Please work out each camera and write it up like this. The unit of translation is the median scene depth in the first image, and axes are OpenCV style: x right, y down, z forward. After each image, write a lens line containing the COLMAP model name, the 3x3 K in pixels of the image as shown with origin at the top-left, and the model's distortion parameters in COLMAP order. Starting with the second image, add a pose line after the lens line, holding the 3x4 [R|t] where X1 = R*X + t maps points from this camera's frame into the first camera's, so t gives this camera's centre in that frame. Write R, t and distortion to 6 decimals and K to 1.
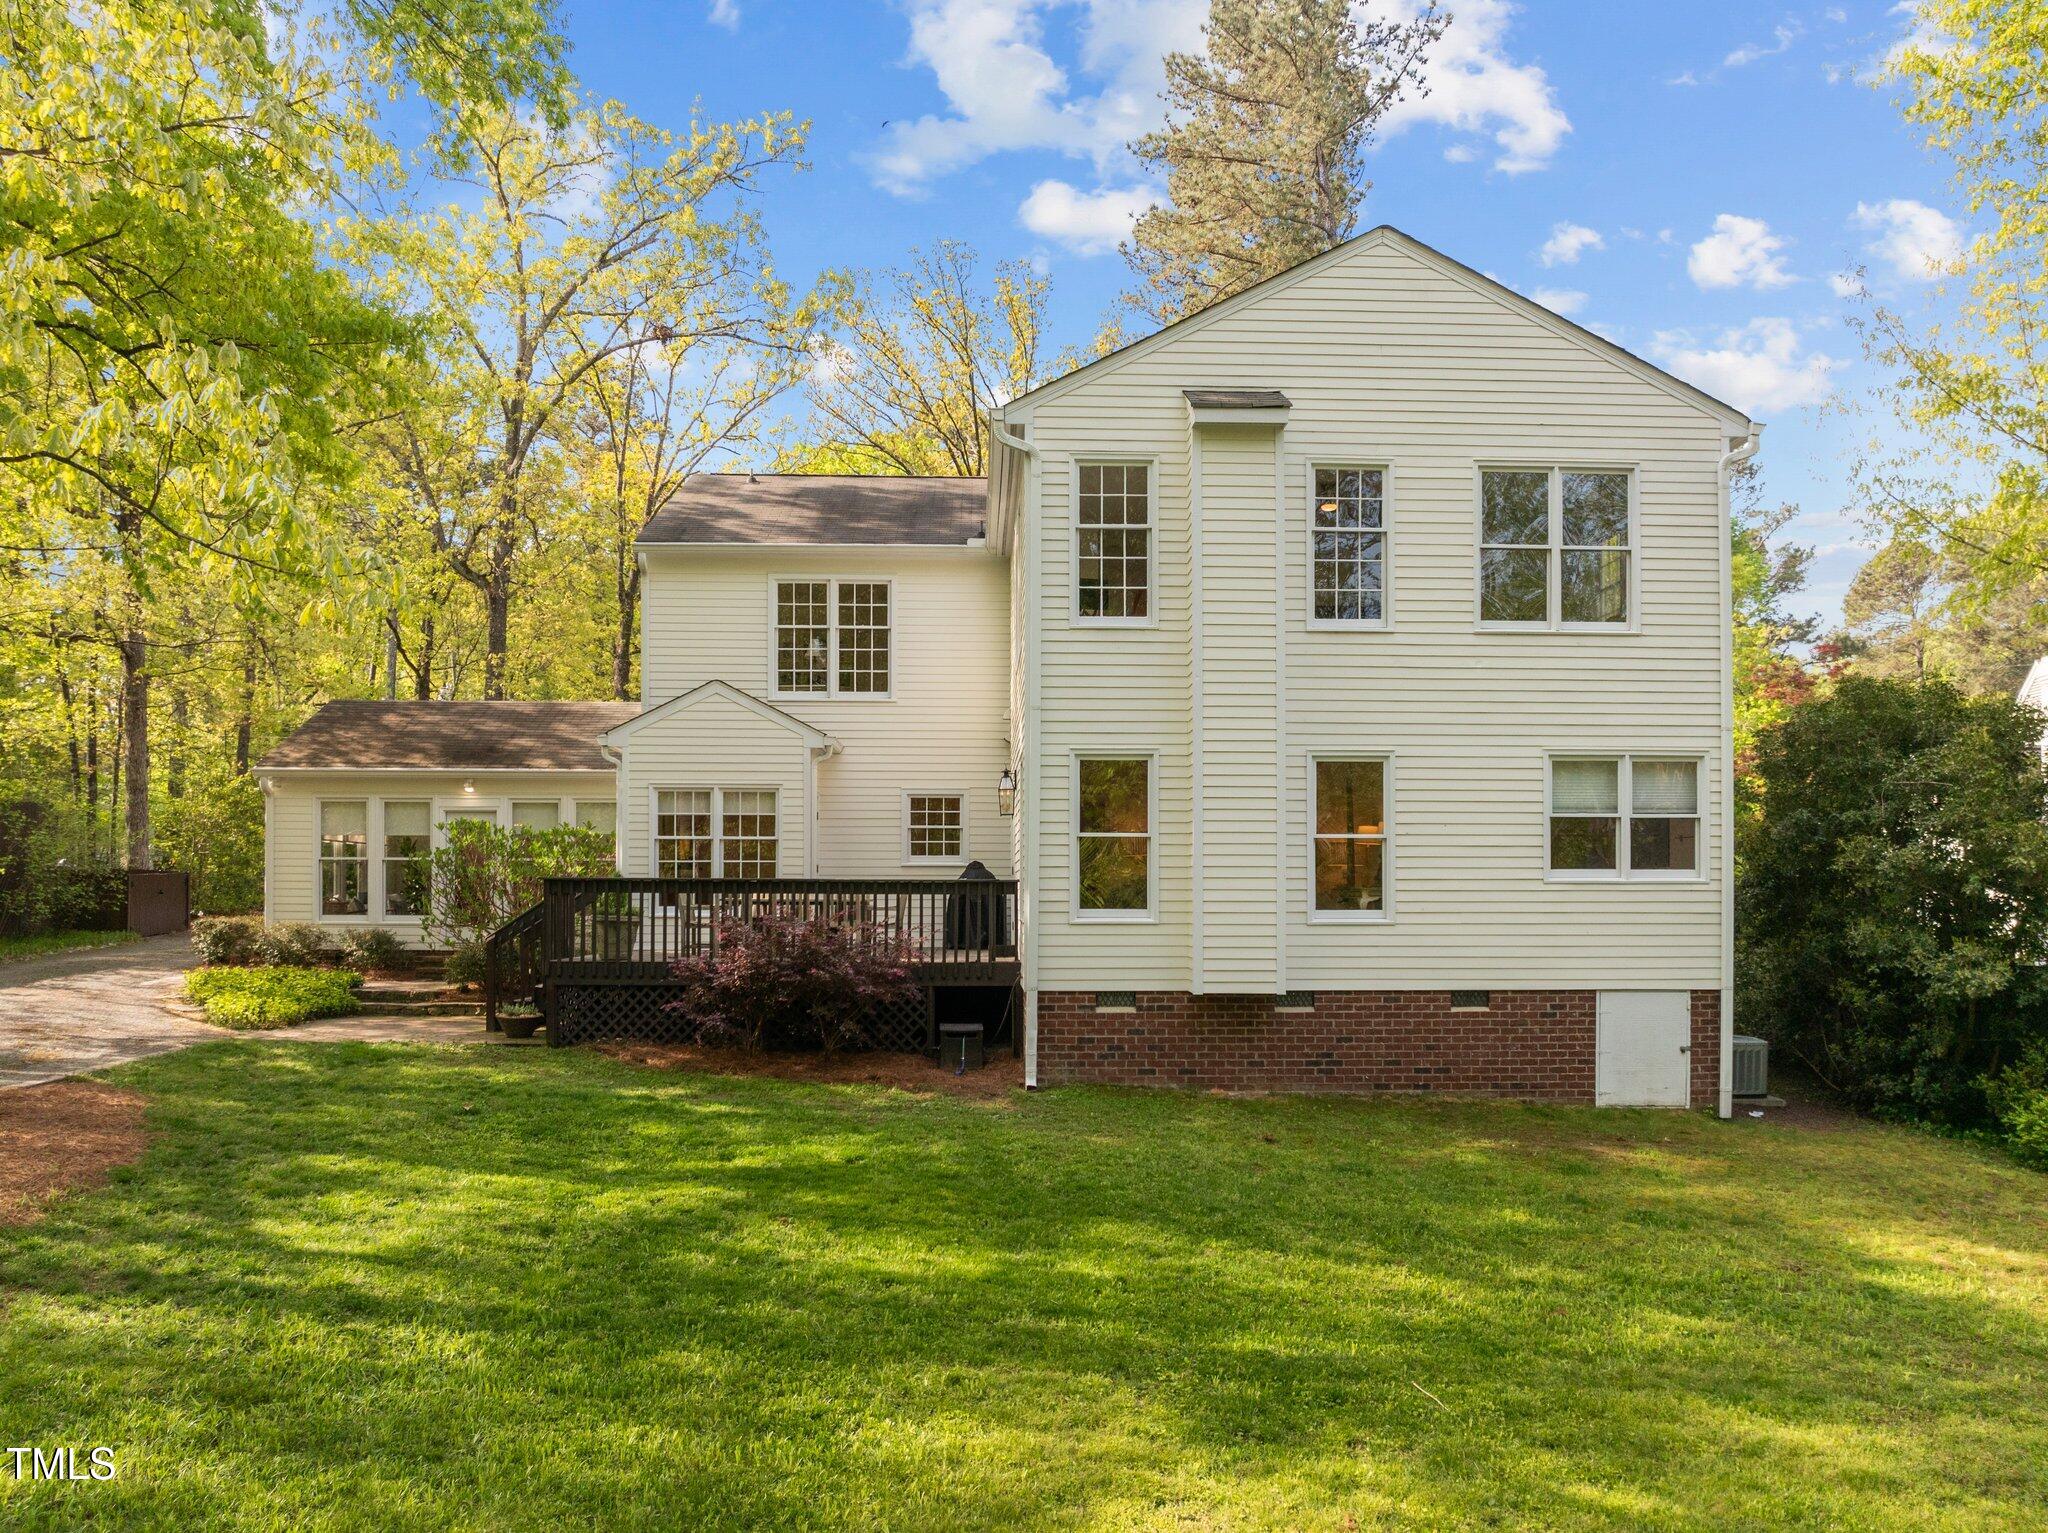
lens RADIAL K [[1472.1, 0, 1016.2], [0, 1472.1, 891.9], [0, 0, 1]] dist [-0.019206, 0.004101]
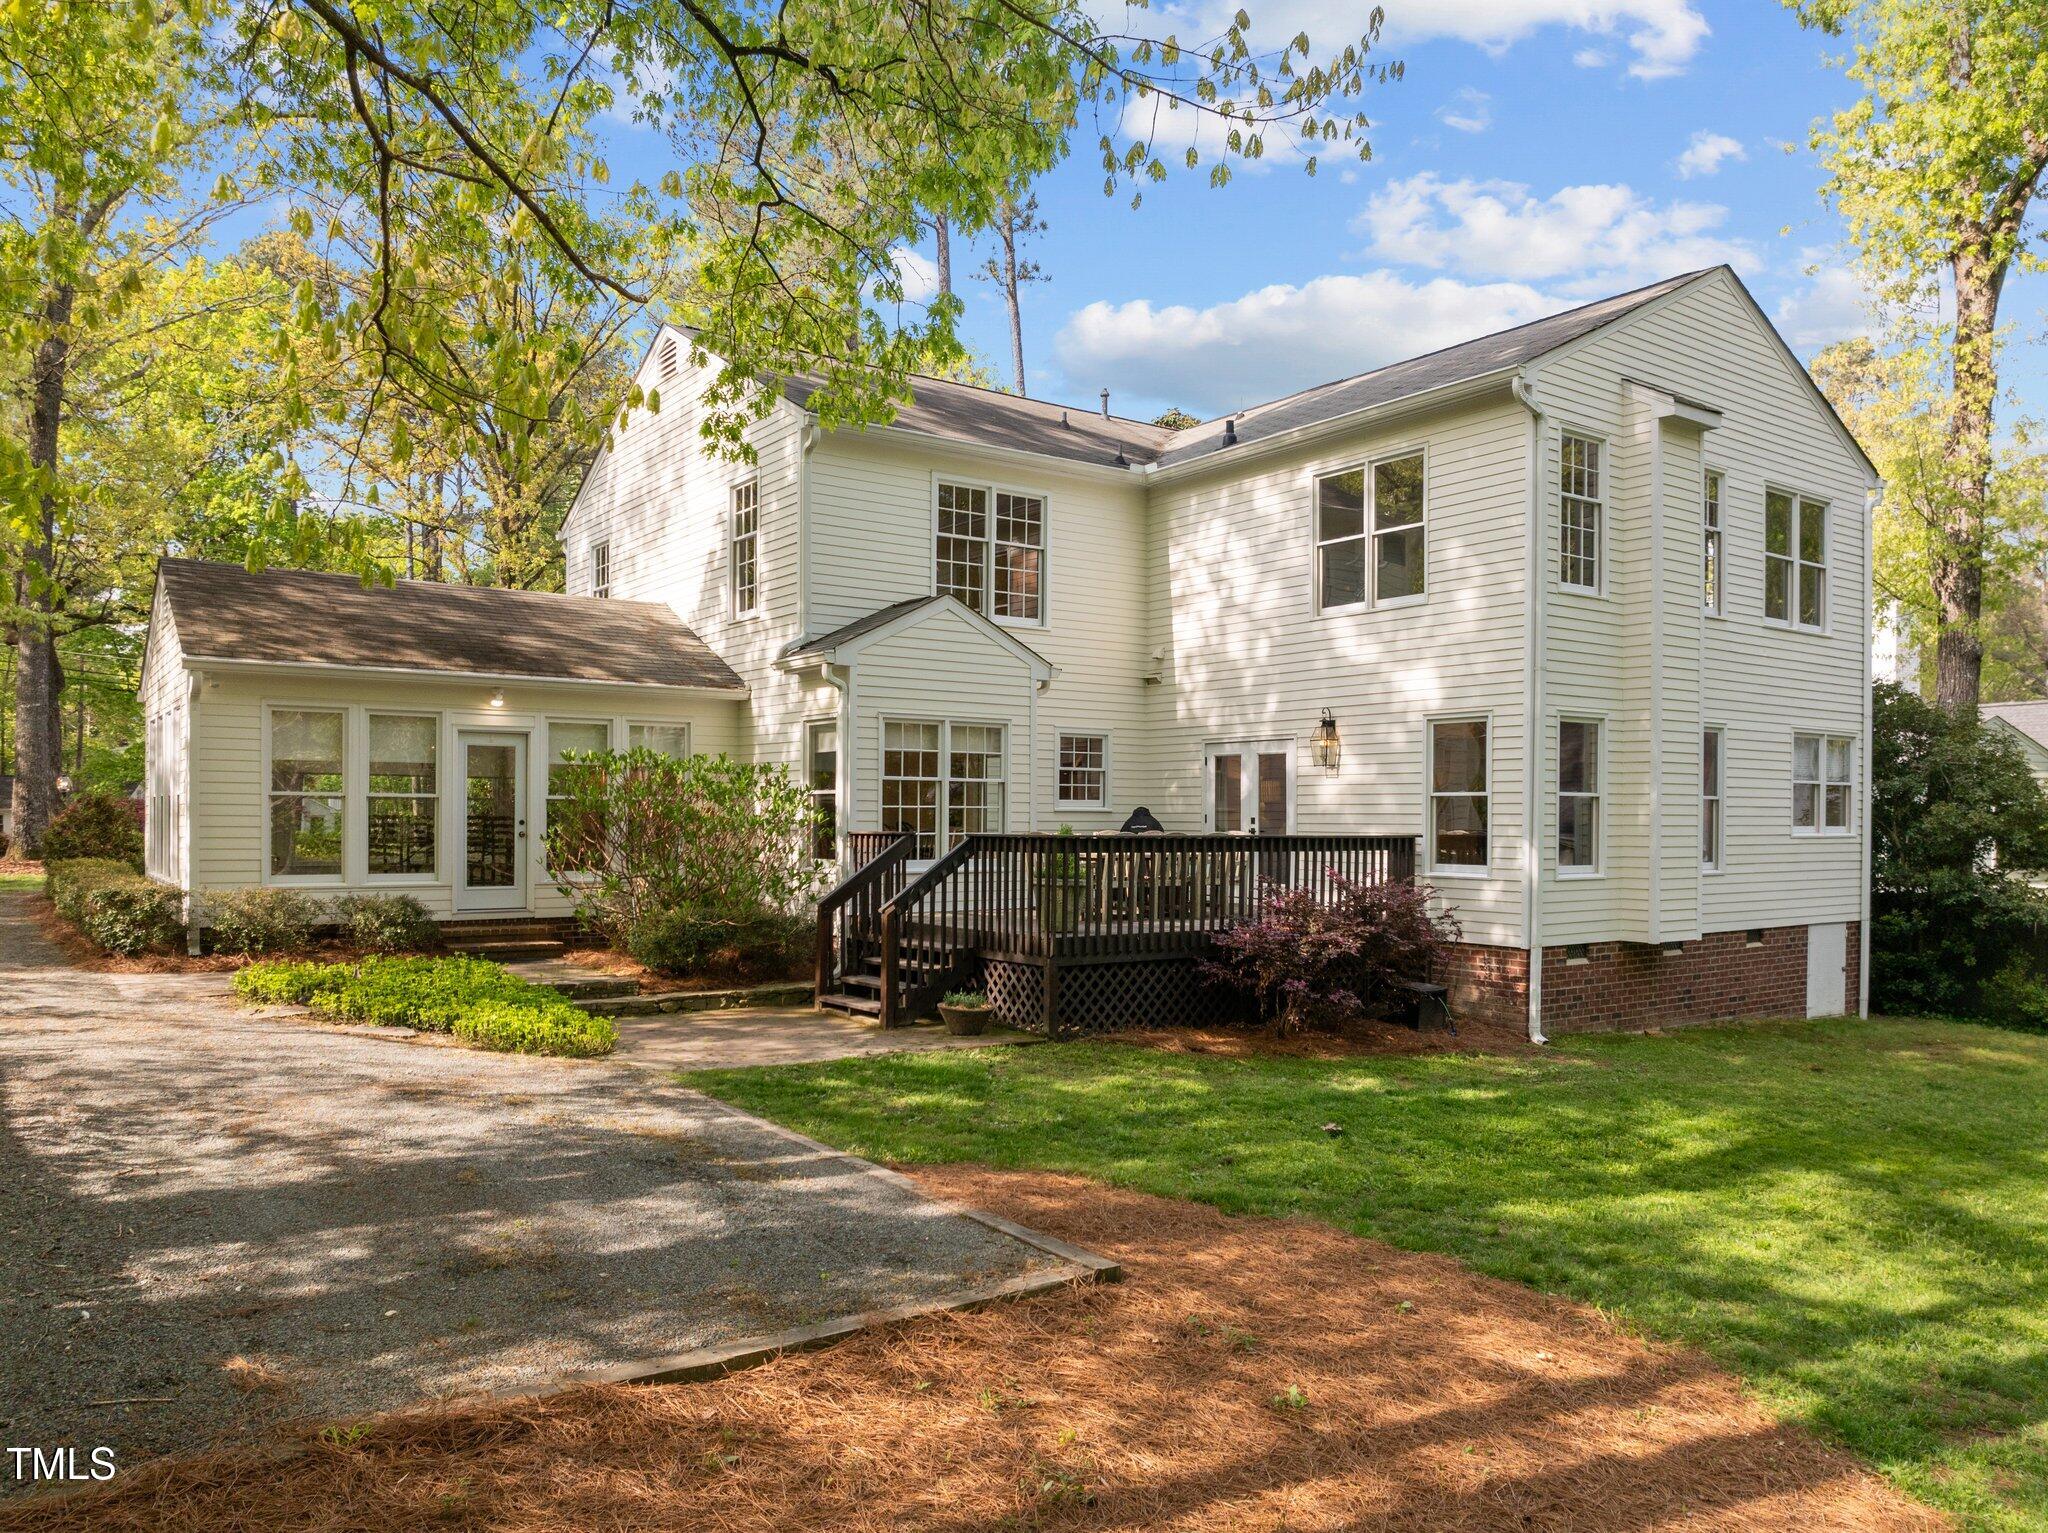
lens RADIAL K [[1436.3, 0, 1030.3], [0, 1436.3, 835.0], [0, 0, 1]] dist [-0.022868, -0.002793]
pose [[0.829870, -0.003701, 0.557945, -0.626127], [-0.004712, 0.999896, 0.013641, -0.016225], [-0.557937, -0.013949, 0.829766, 0.285875]]
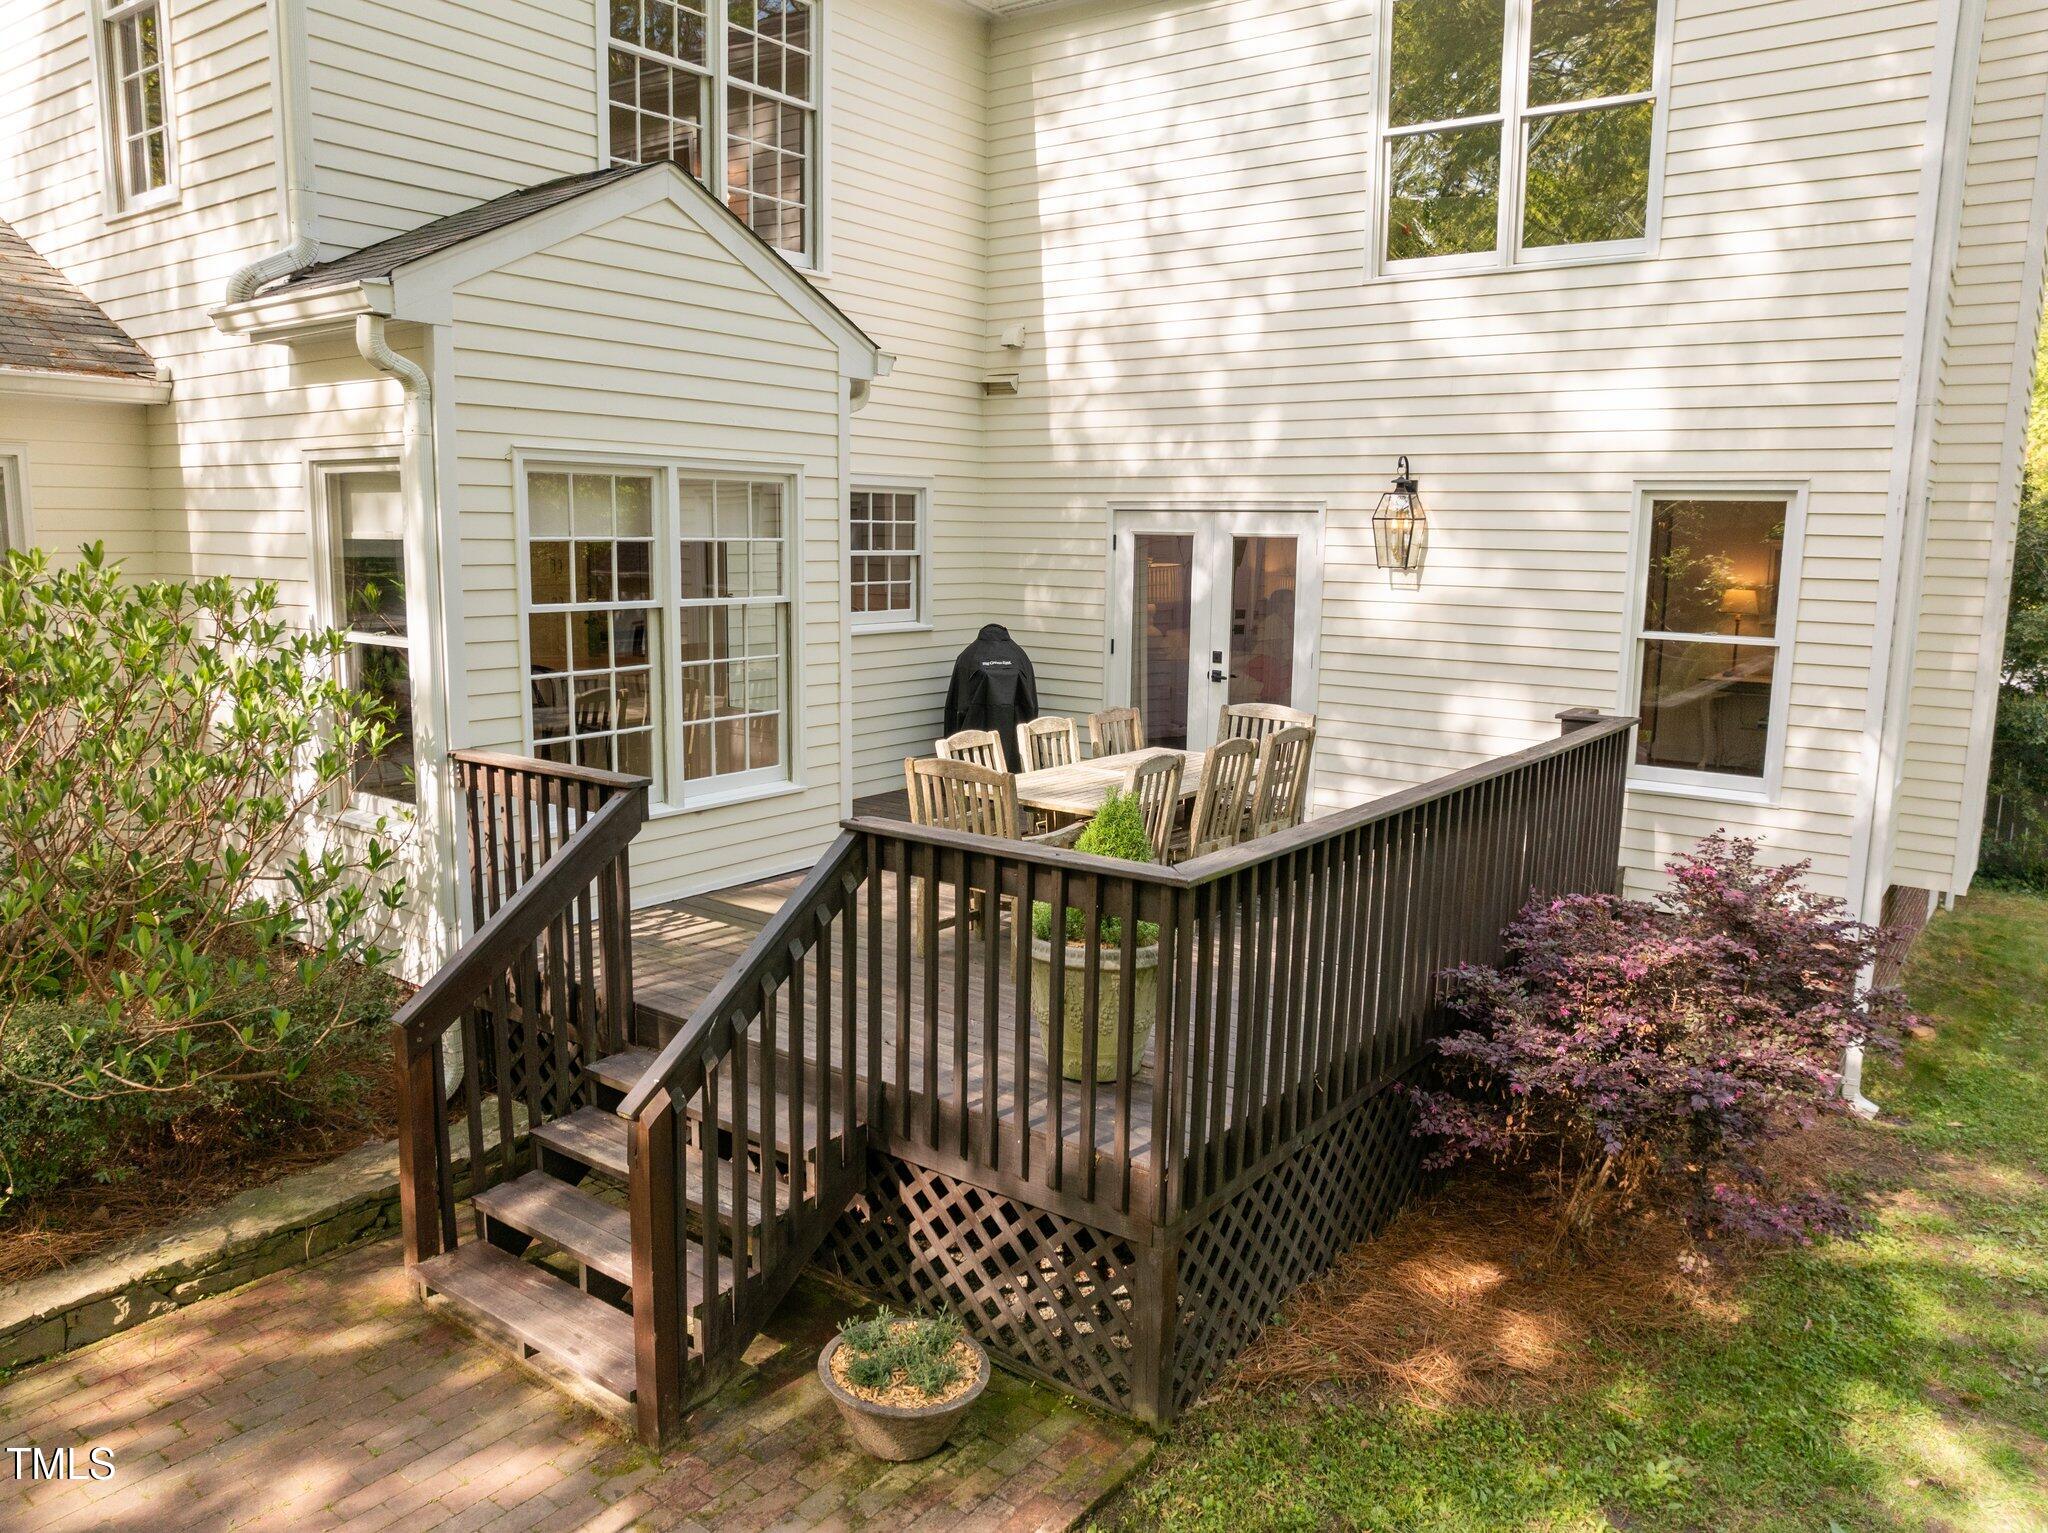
lens RADIAL K [[1432.4, 0, 1024.0], [0, 1432.4, 766.5], [0, 0, 1]] dist [-0.051527, 0.005728]
pose [[0.622194, -0.119030, 0.773761, -0.432088], [-0.013852, 0.986545, 0.162901, -0.056038], [-0.782741, -0.112074, 0.612173, 0.706843]]
